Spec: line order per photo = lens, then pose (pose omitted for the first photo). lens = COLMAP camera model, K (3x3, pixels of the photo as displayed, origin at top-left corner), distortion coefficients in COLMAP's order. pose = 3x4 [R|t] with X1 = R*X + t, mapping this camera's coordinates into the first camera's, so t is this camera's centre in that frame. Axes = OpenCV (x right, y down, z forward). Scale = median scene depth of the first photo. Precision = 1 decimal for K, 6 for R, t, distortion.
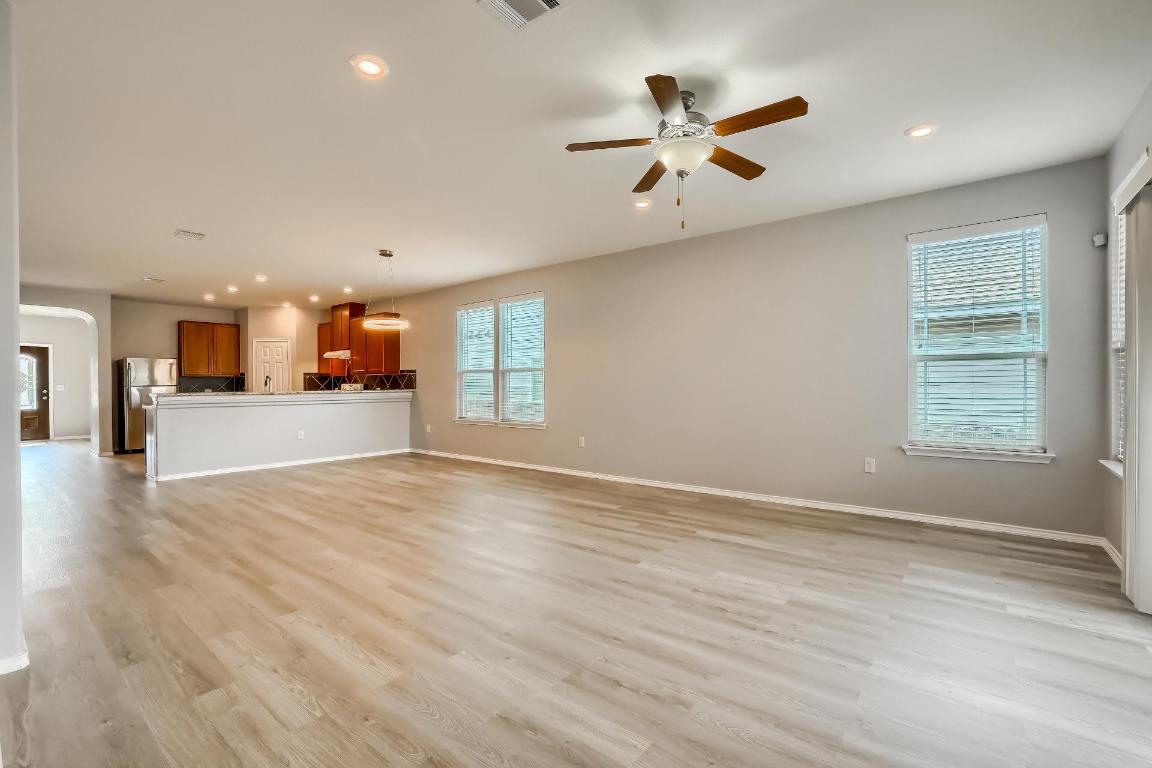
lens RADIAL K [[493.1, 0, 574.7], [0, 493.1, 388.0], [0, 0, 1]] dist [-0.048518, 0.018992]
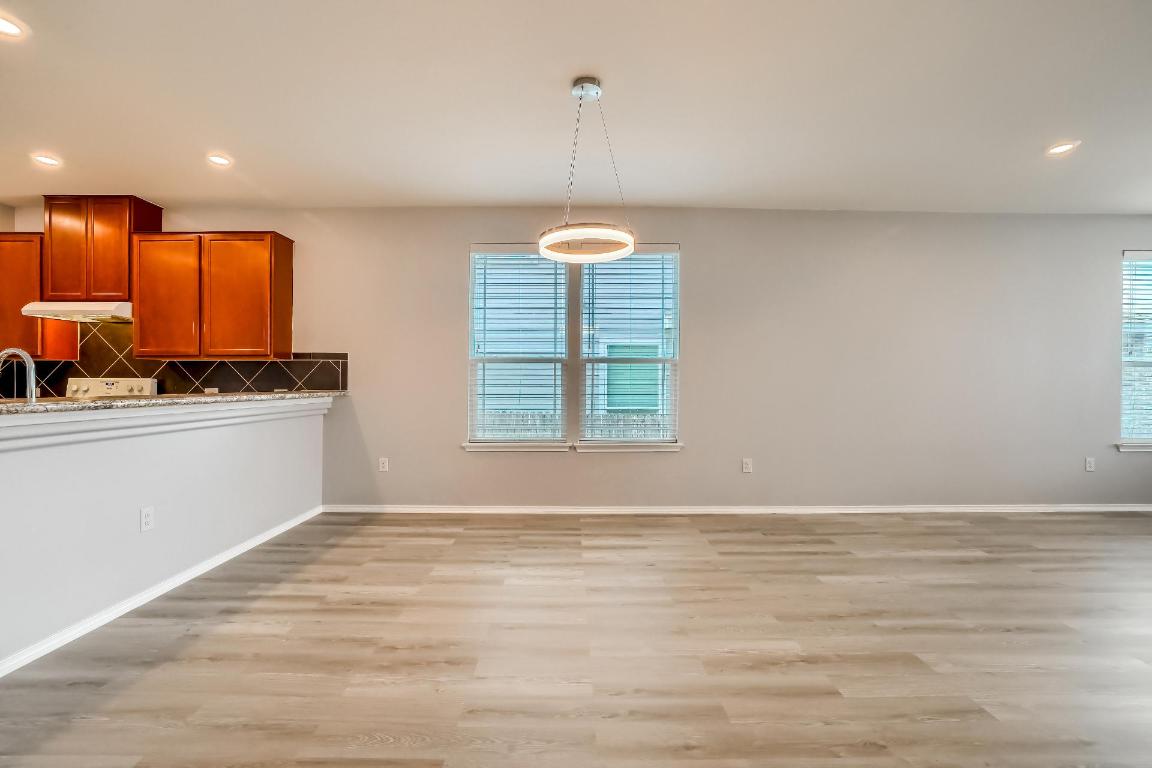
lens RADIAL K [[493.1, 0, 574.7], [0, 493.1, 388.0], [0, 0, 1]] dist [-0.048518, 0.018992]
pose [[0.779941, 0.000155, 0.625853, -0.495020], [-0.003178, 0.999988, 0.003713, -0.003387], [-0.625845, -0.004885, 0.779932, 0.482245]]
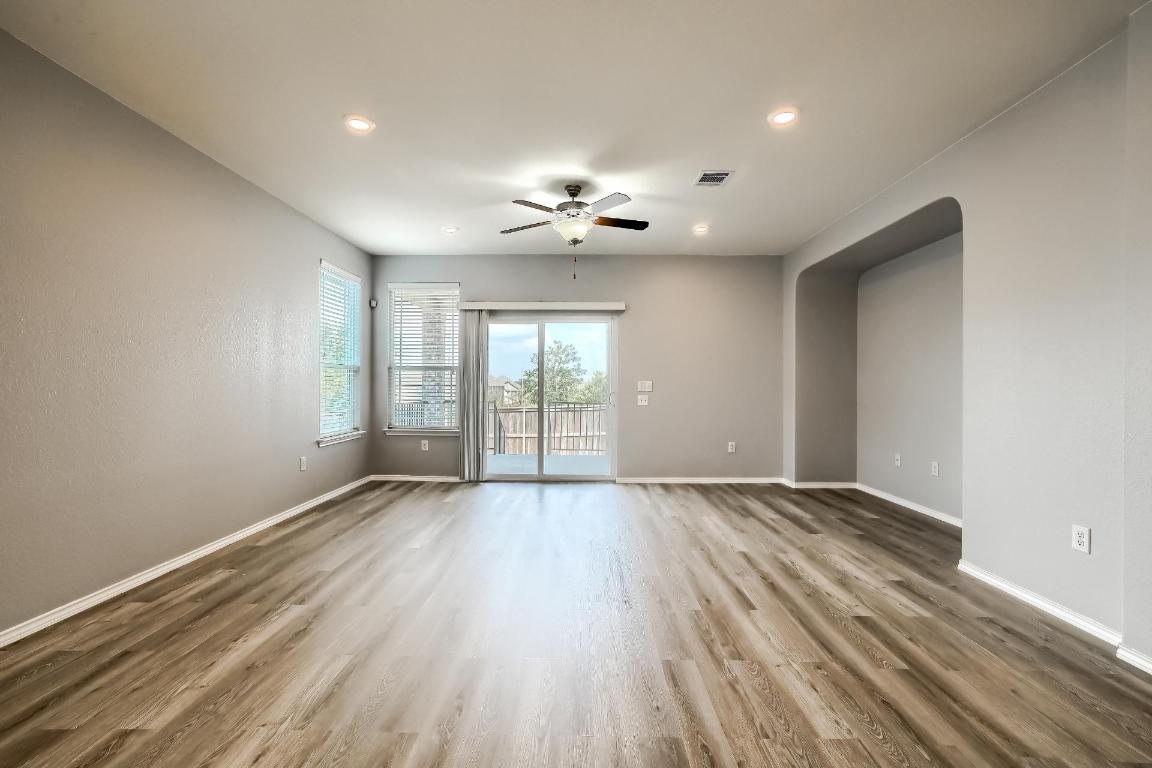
lens RADIAL K [[493.1, 0, 574.7], [0, 493.1, 388.0], [0, 0, 1]] dist [-0.048518, 0.018992]
pose [[-0.605840, 0.002116, 0.795584, -0.313882], [0.008349, 0.999958, 0.003698, -0.001129], [-0.795543, 0.008883, -0.605832, 0.632497]]
